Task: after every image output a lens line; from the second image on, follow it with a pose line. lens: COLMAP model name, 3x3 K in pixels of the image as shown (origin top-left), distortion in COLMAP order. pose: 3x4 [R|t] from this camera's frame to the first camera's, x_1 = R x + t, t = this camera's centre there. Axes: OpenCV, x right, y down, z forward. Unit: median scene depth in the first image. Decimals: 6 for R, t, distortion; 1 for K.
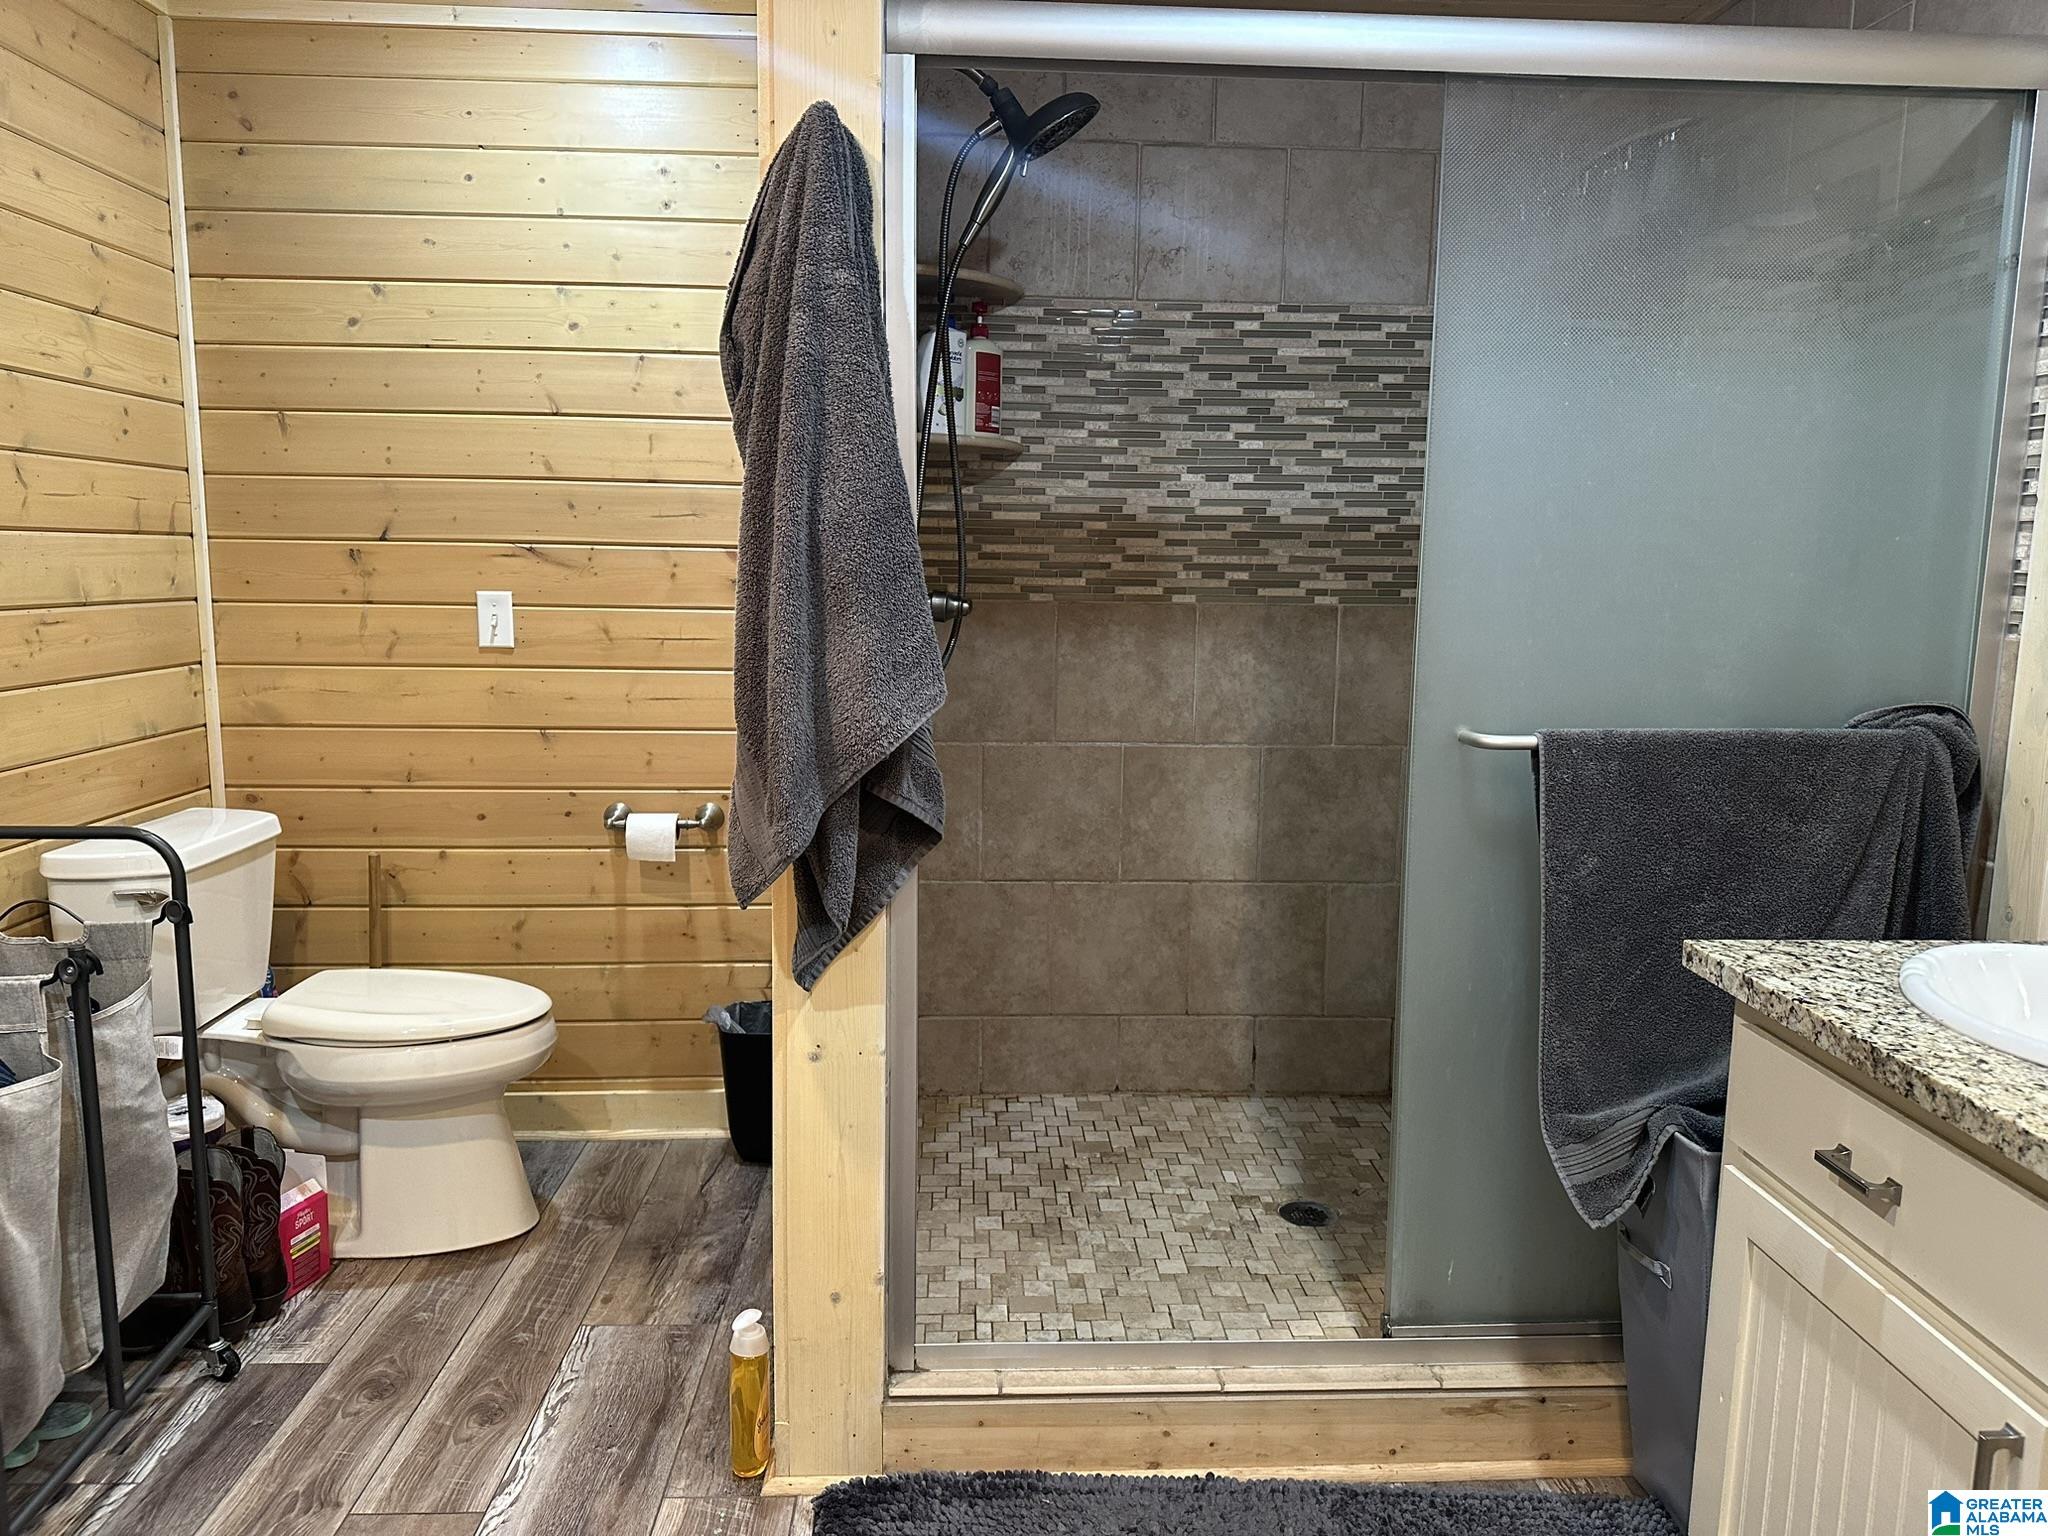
lens RADIAL K [[1436.8, 0, 1021.6], [0, 1436.8, 764.9], [0, 0, 1]] dist [0.063322, -0.076654]
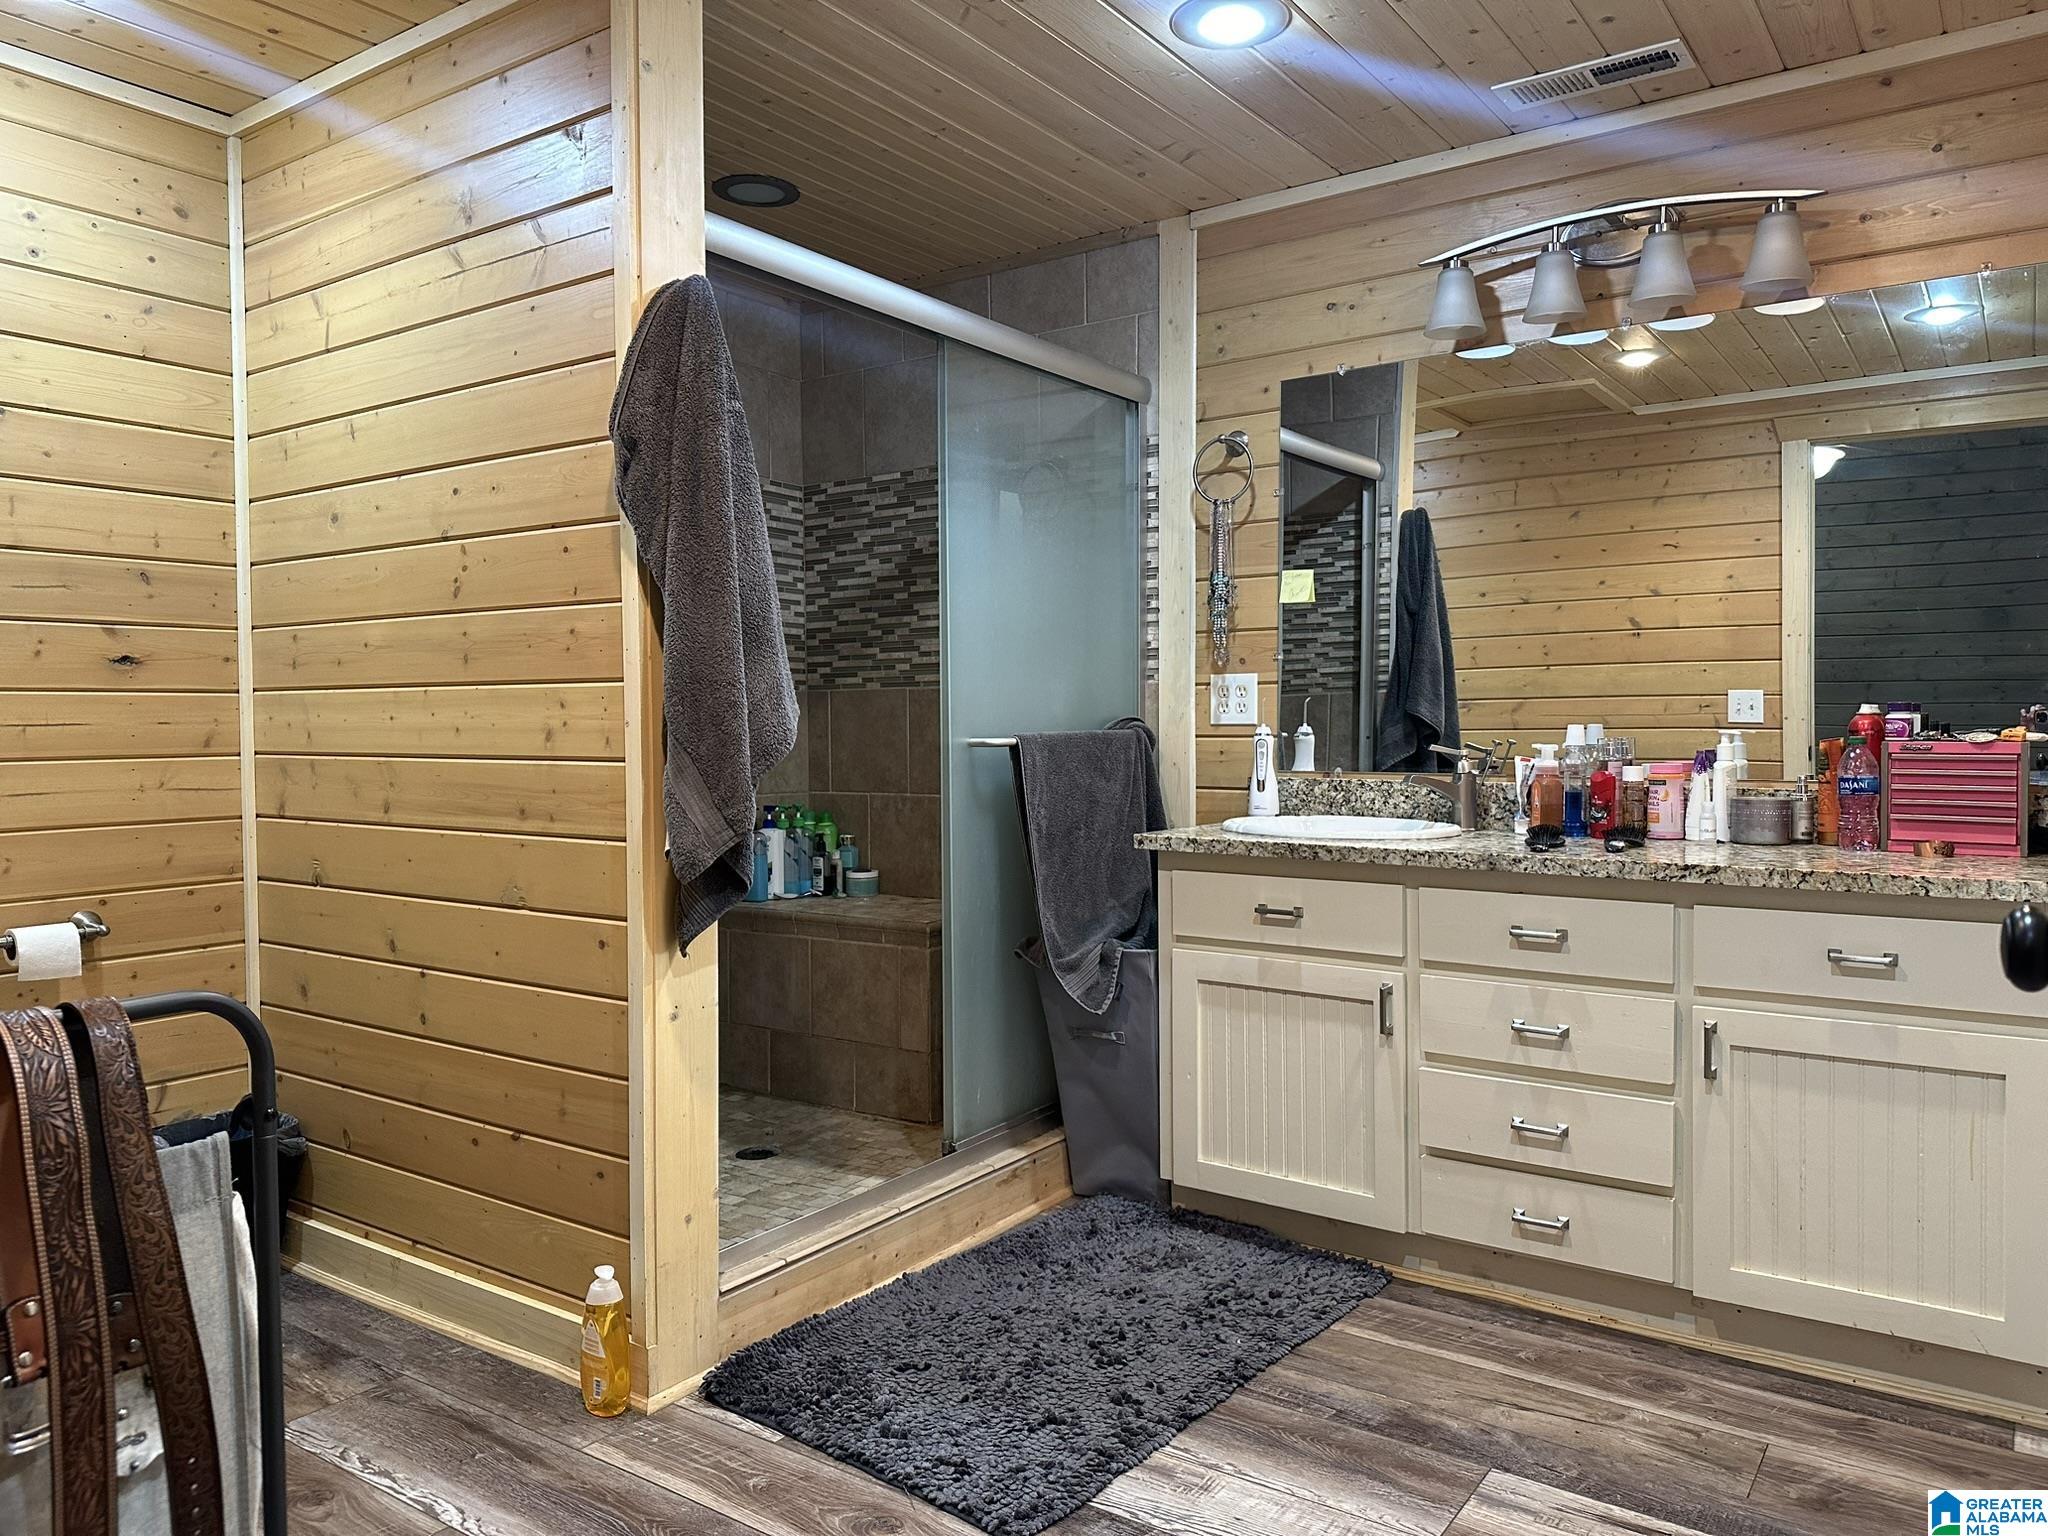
lens RADIAL K [[1436.8, 0, 1028.3], [0, 1436.8, 761.1], [0, 0, 1]] dist [0.063322, -0.076654]
pose [[0.609697, -0.040255, 0.791612, -0.884363], [0.129851, 0.990290, -0.049652, 0.085724], [-0.781926, 0.133064, 0.609003, -0.005093]]
